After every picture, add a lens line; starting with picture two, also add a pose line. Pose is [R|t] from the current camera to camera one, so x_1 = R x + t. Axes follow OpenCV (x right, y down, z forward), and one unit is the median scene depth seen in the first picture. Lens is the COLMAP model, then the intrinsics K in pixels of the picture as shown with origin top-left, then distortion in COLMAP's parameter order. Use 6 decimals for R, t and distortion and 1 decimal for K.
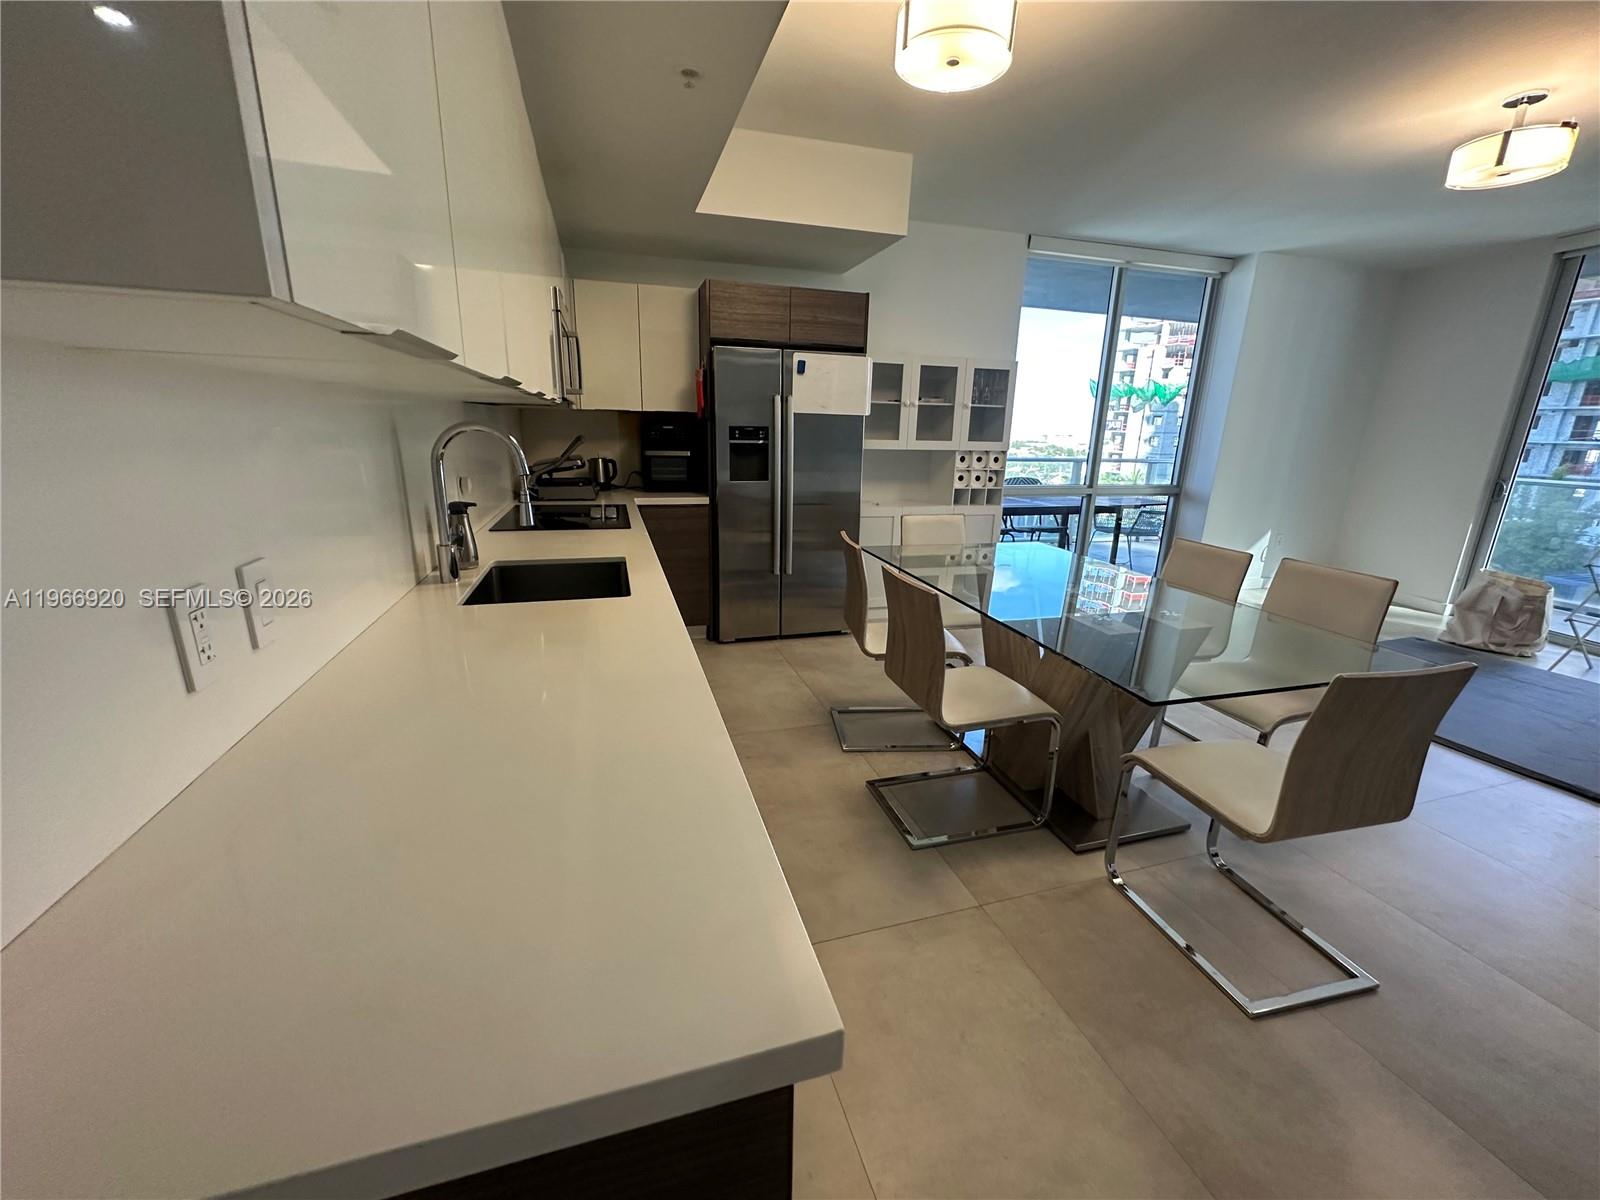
lens RADIAL K [[637.4, 0, 798.8], [0, 637.4, 594.7], [0, 0, 1]] dist [-0.005960, 0.000941]
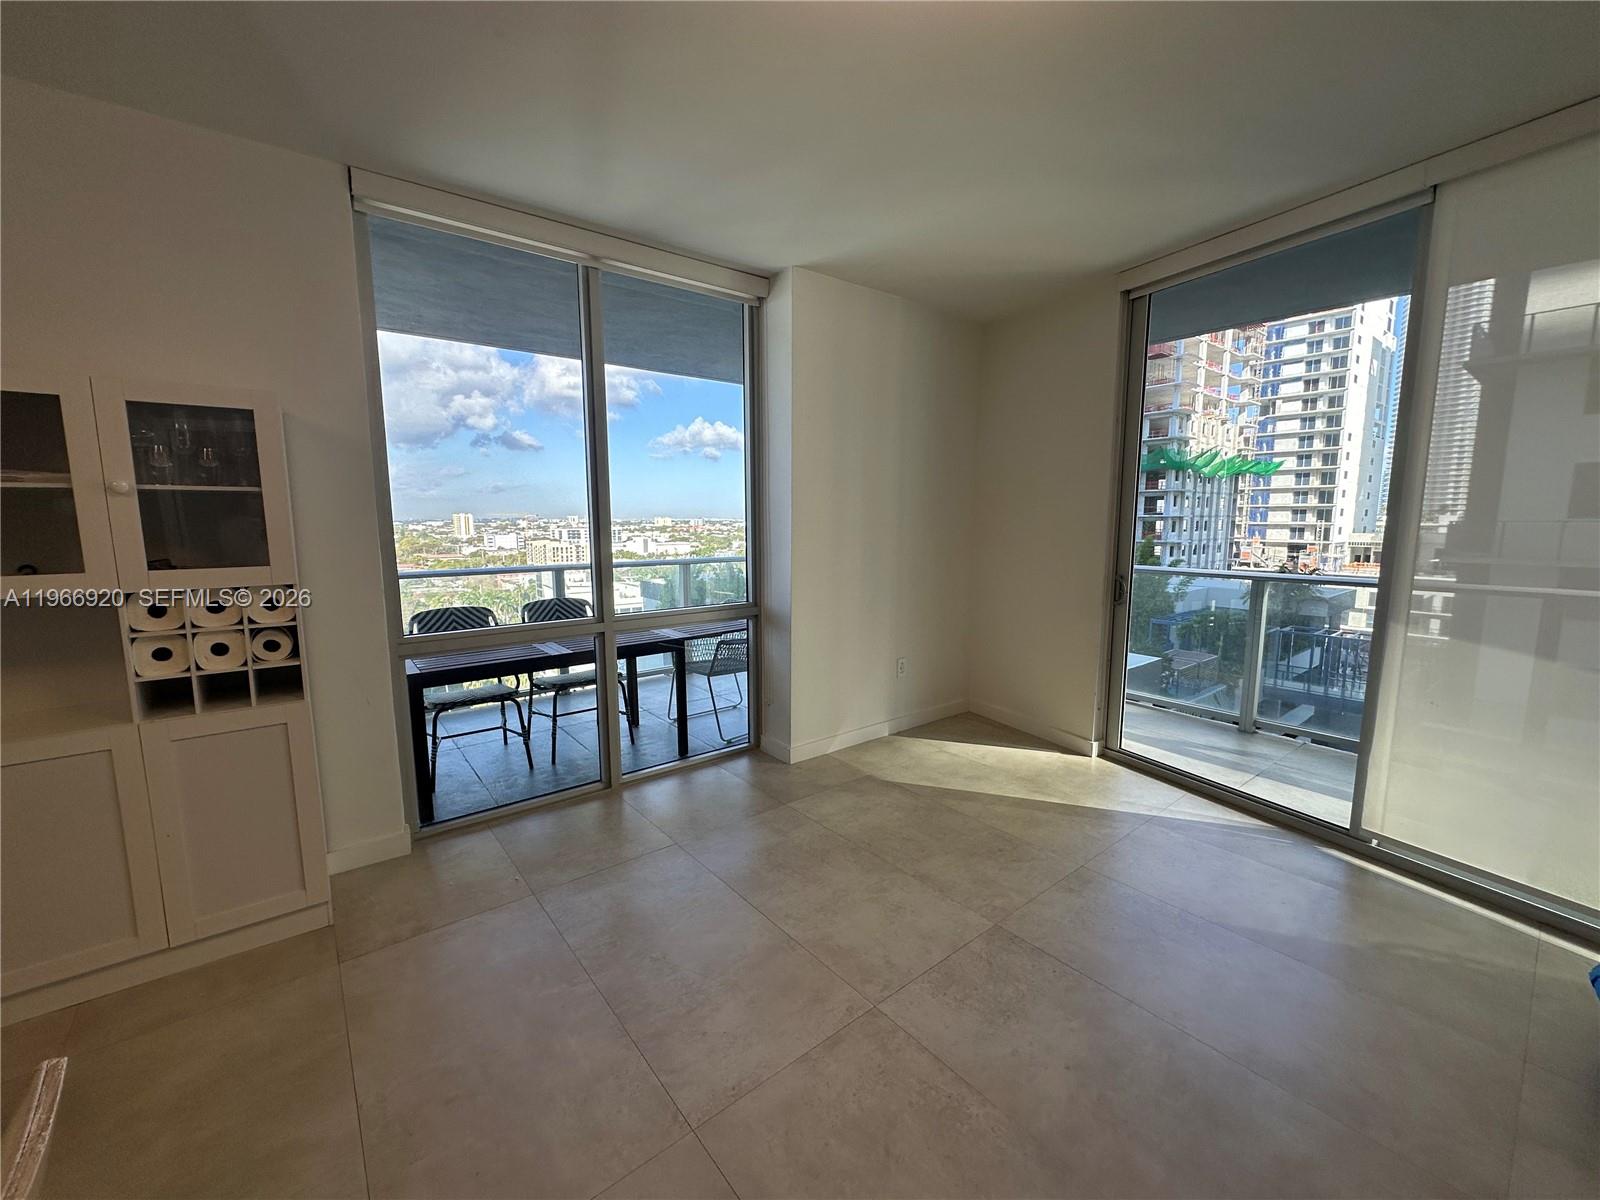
lens RADIAL K [[637.4, 0, 800.2], [0, 637.4, 597.5], [0, 0, 1]] dist [-0.005960, 0.000941]
pose [[0.929191, -0.072924, 0.362335, 0.499940], [0.120176, 0.986684, -0.109605, -0.122959], [-0.349518, 0.145388, 0.925581, 0.453699]]
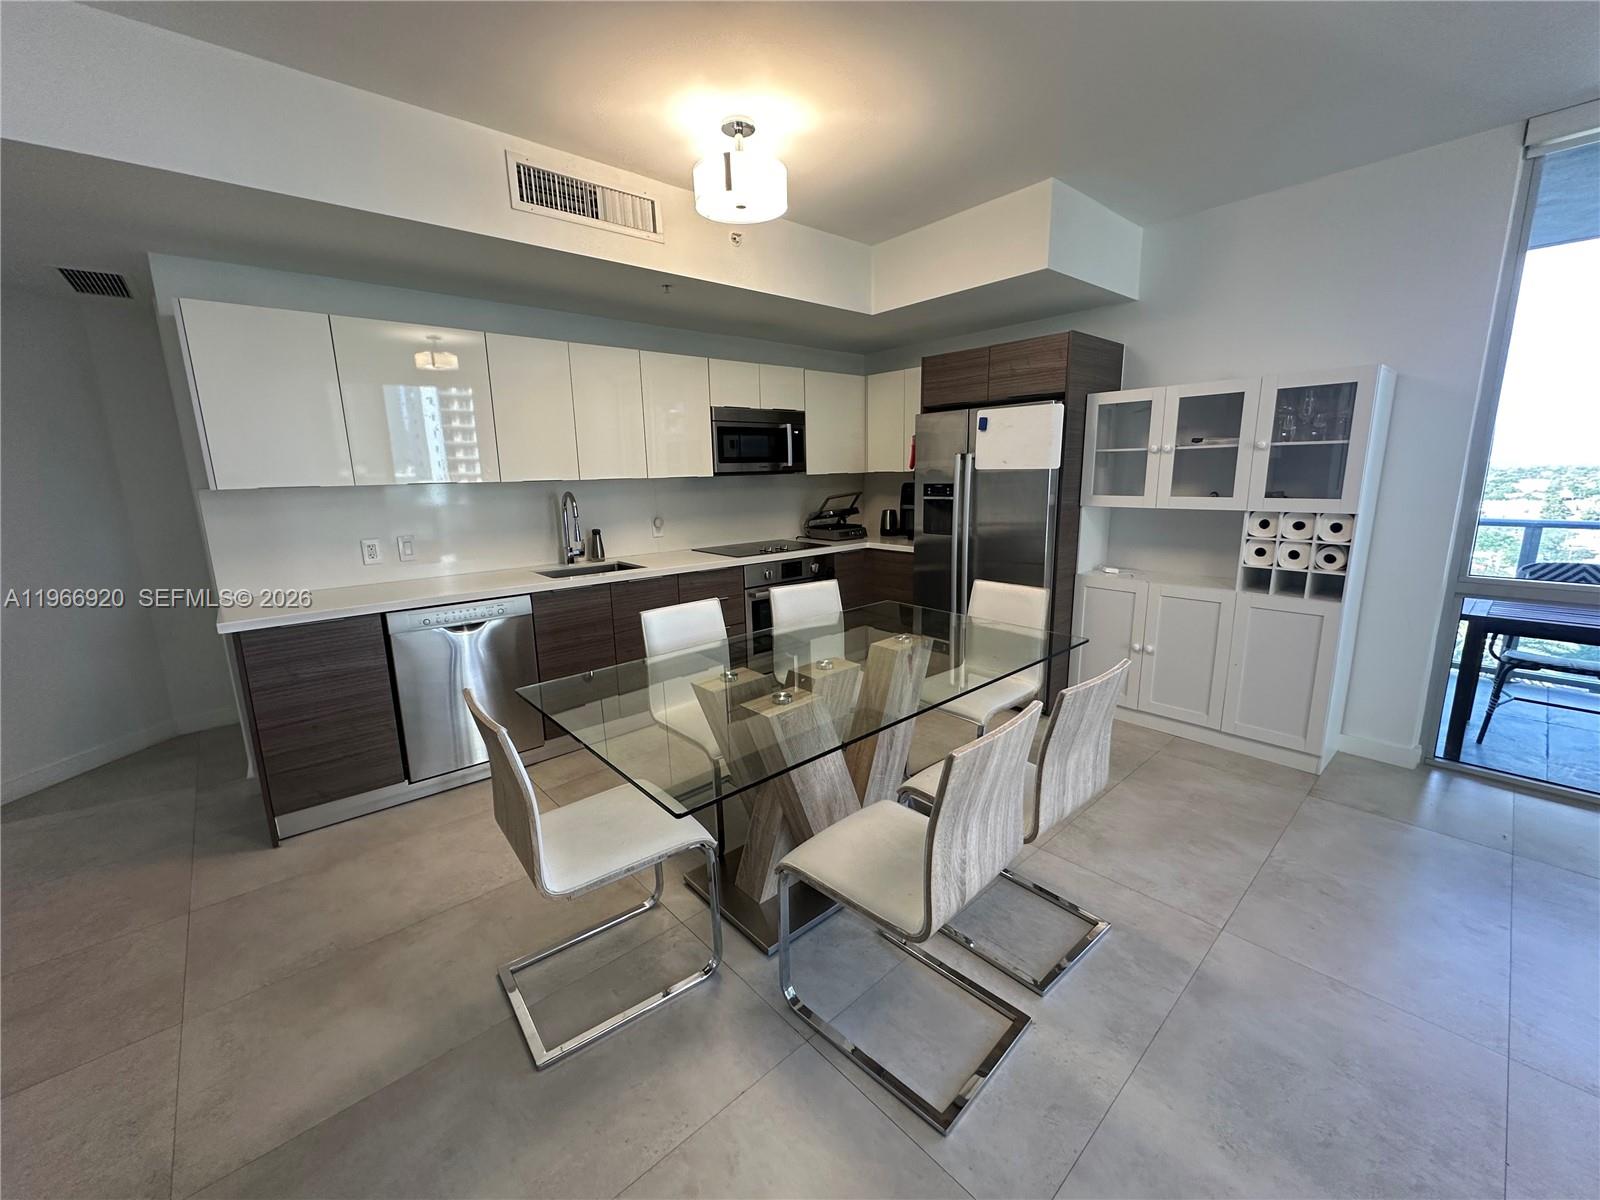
lens RADIAL K [[637.4, 0, 802.3], [0, 637.4, 594.4], [0, 0, 1]] dist [-0.005960, 0.000941]
pose [[0.420198, 0.142802, -0.896125, 0.656095], [-0.207389, 0.976516, 0.058367, -0.079129], [0.883416, 0.161321, 0.439946, 0.289741]]
